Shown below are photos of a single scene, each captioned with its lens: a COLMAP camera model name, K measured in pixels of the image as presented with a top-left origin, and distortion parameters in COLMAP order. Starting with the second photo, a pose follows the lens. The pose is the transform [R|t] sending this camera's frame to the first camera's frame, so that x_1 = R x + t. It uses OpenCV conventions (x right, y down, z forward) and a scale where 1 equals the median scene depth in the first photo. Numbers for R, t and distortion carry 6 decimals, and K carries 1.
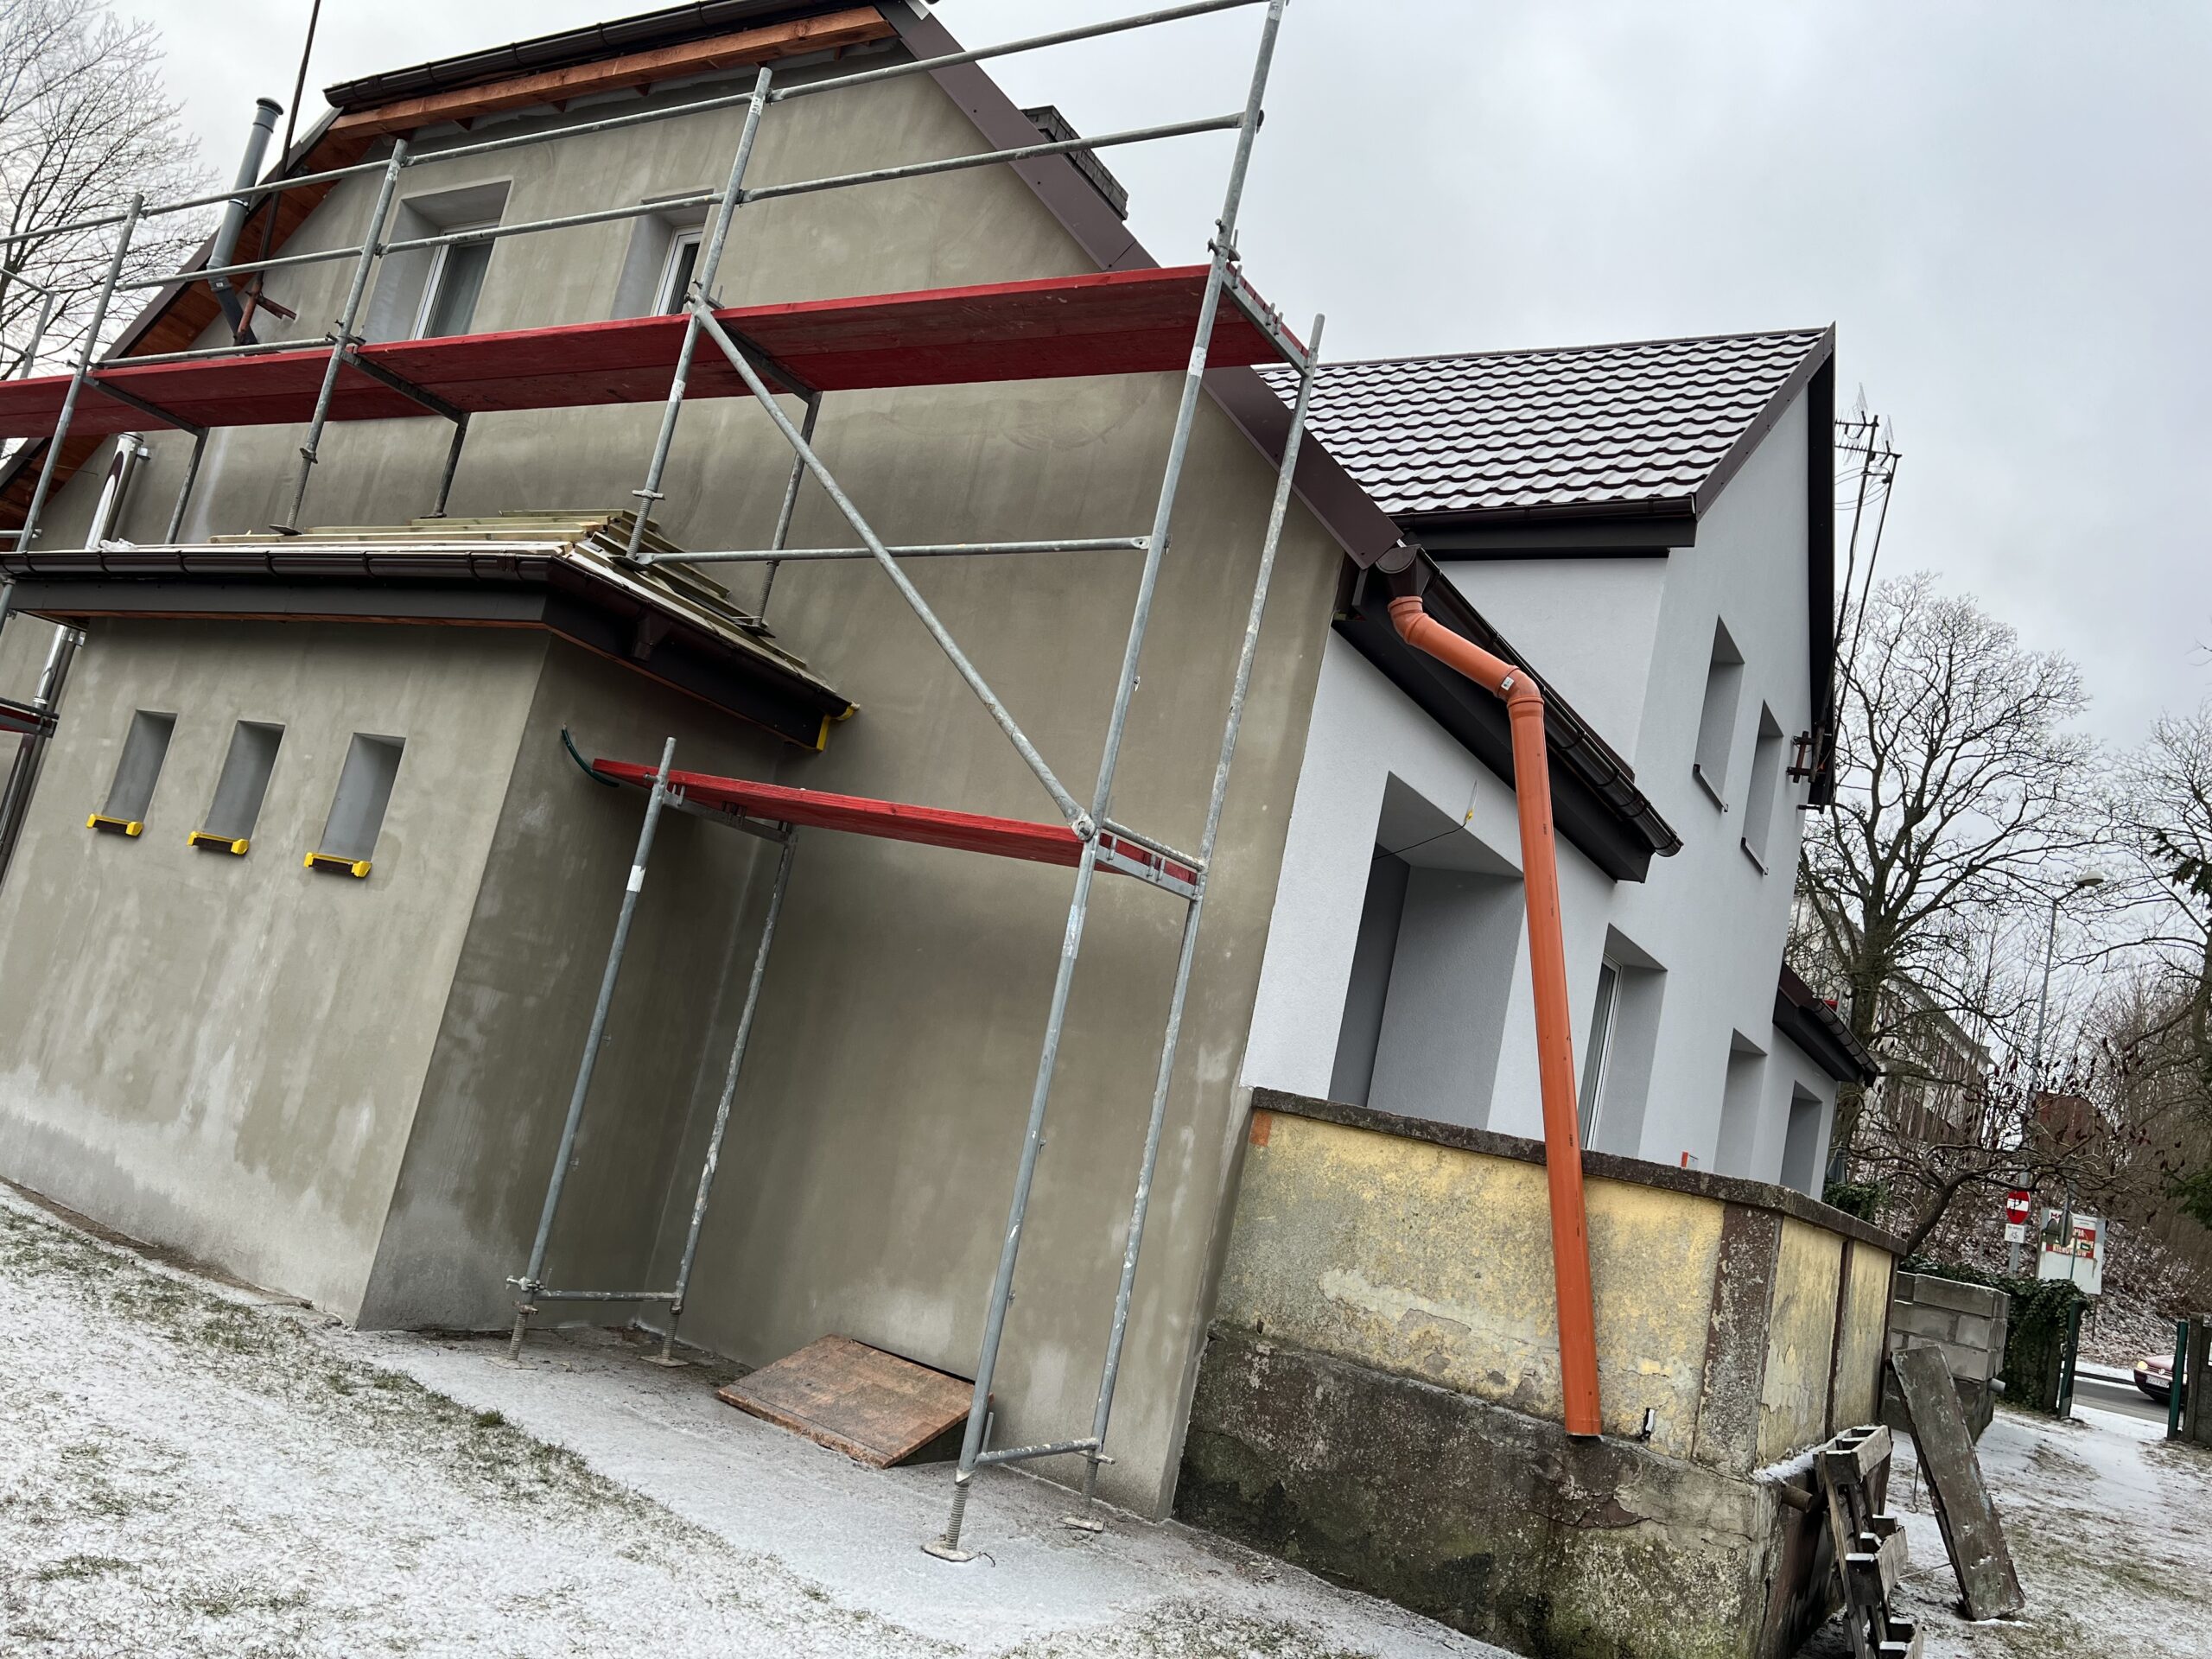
lens RADIAL K [[1653.6, 0, 1106.0], [0, 1653.6, 829.5], [0, 0, 1]] dist [0.071501, -0.117499]
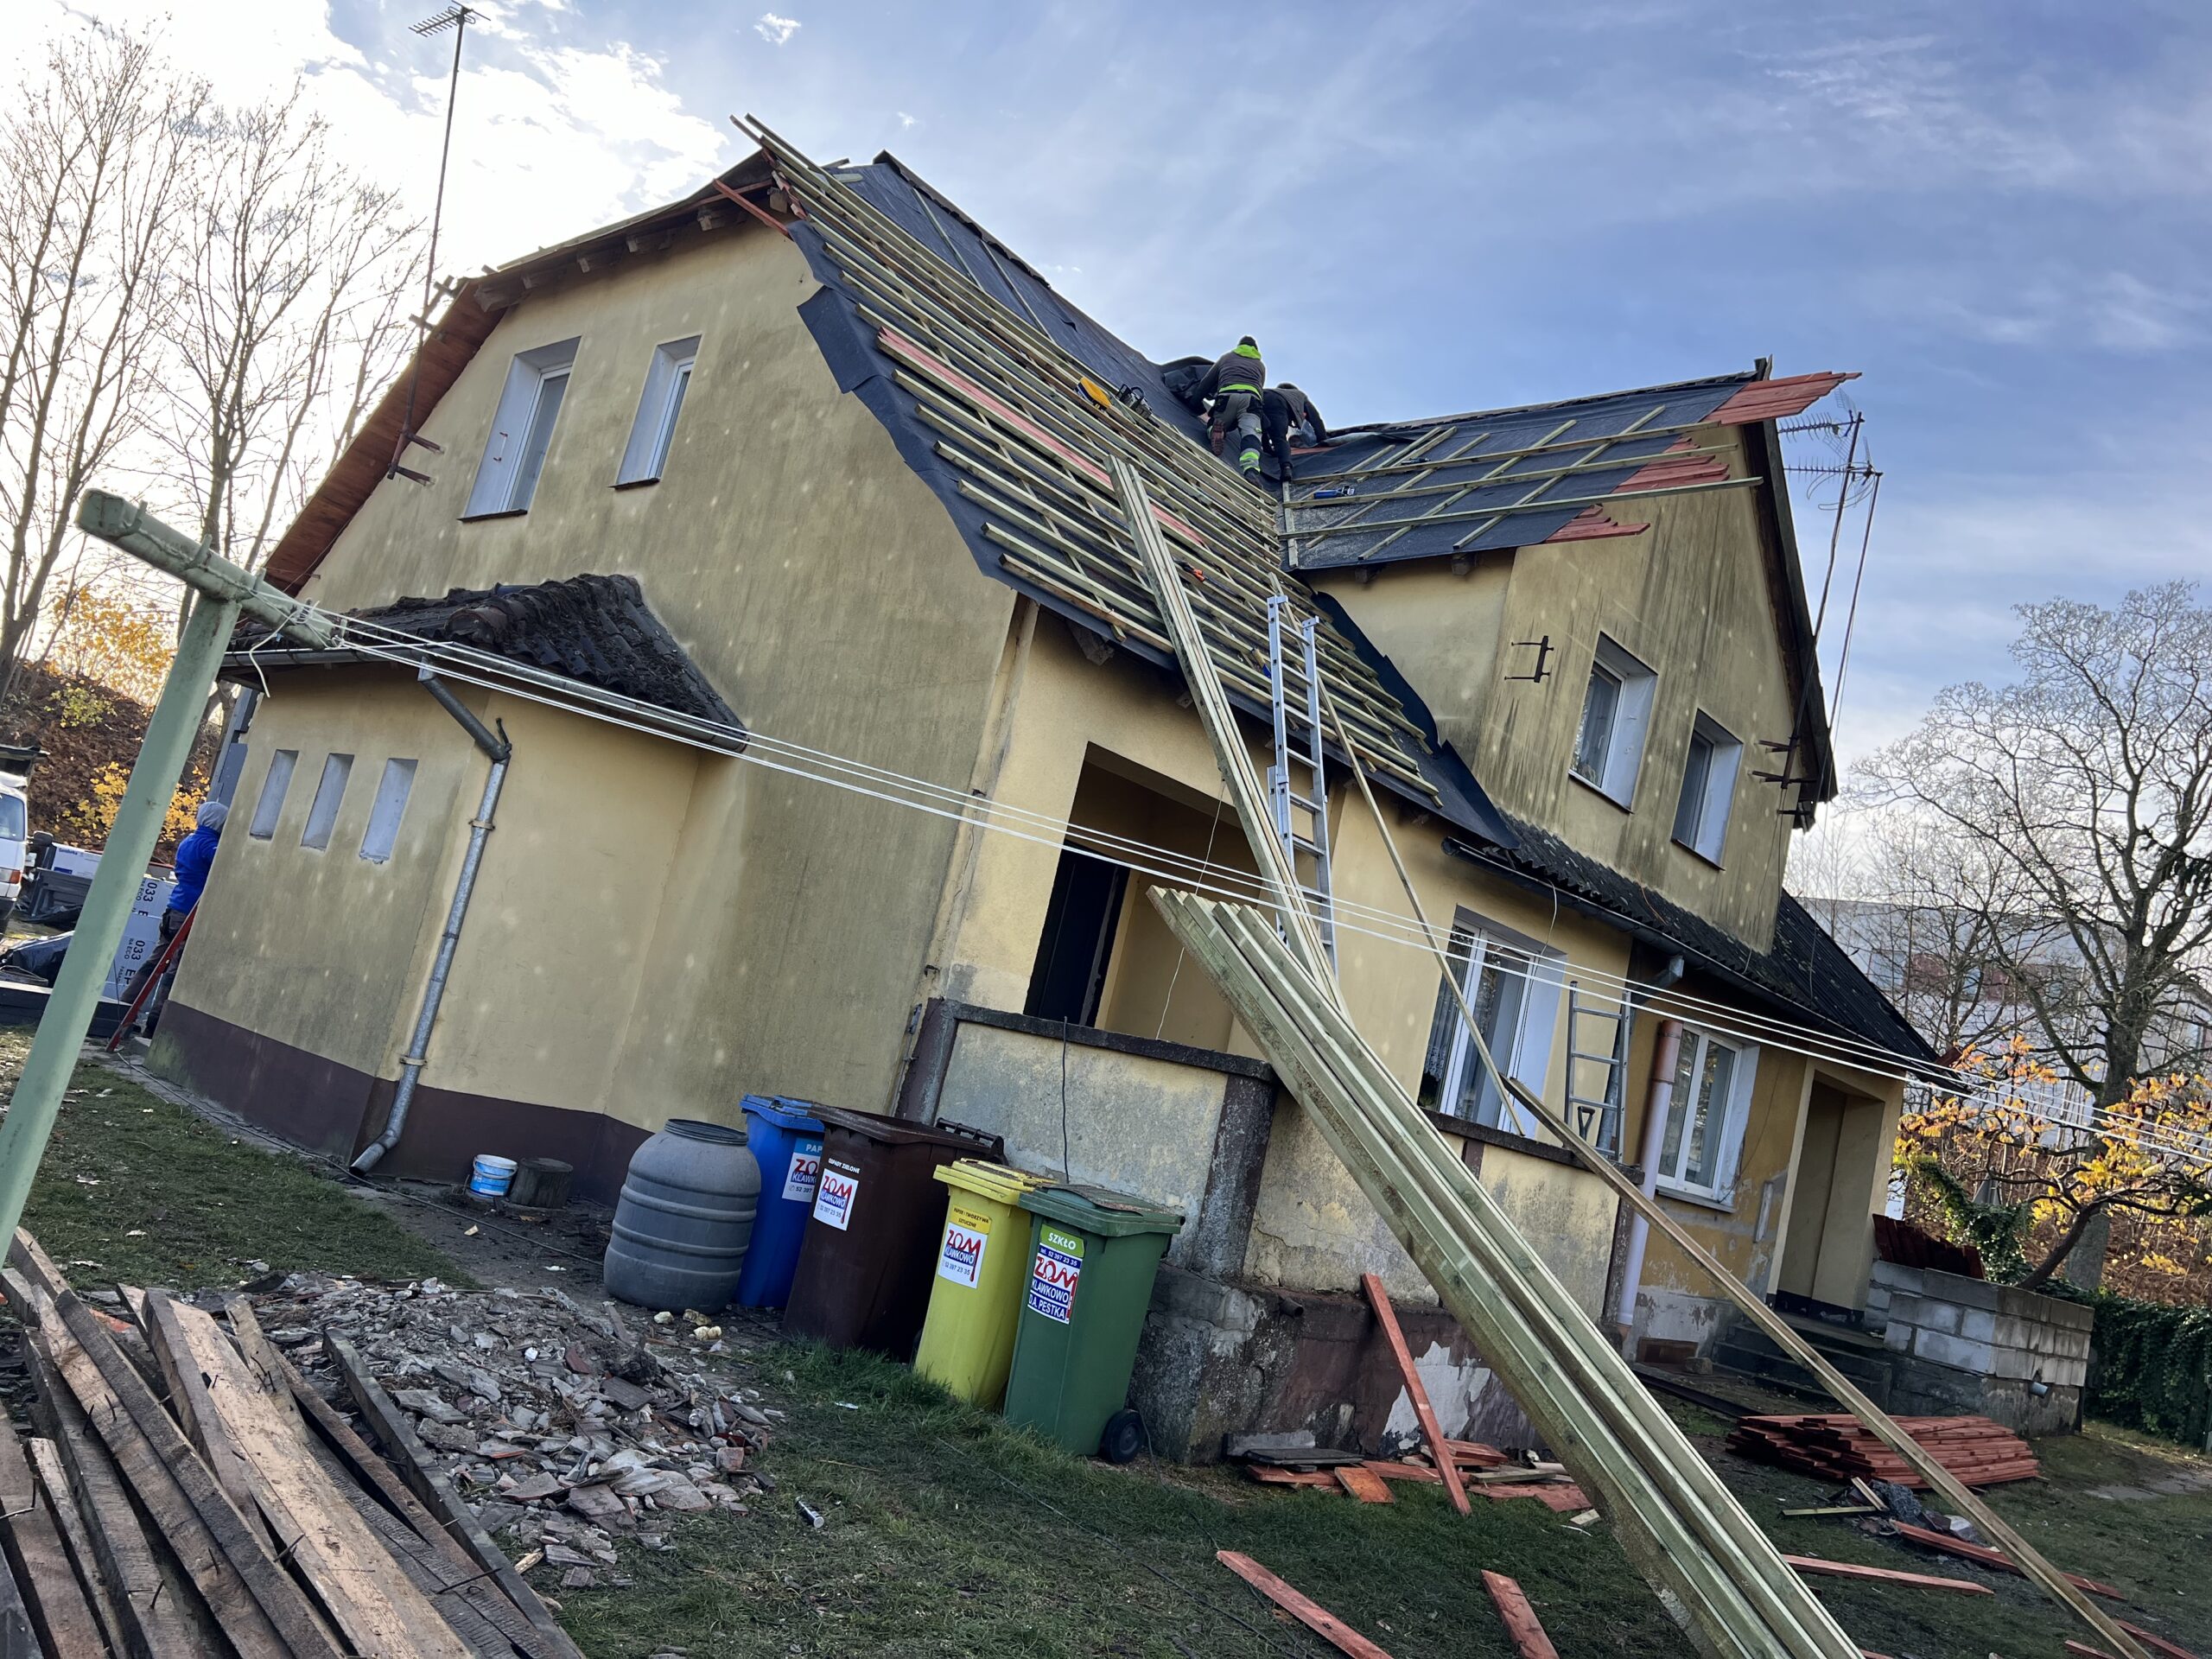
lens RADIAL K [[1656.8, 0, 1091.4], [0, 1656.8, 839.9], [0, 0, 1]] dist [0.079437, -0.125389]
pose [[0.978233, -0.015880, -0.206902, 0.487865], [0.010294, 0.999554, -0.028047, 0.069341], [0.207255, 0.025306, 0.977960, -0.262888]]
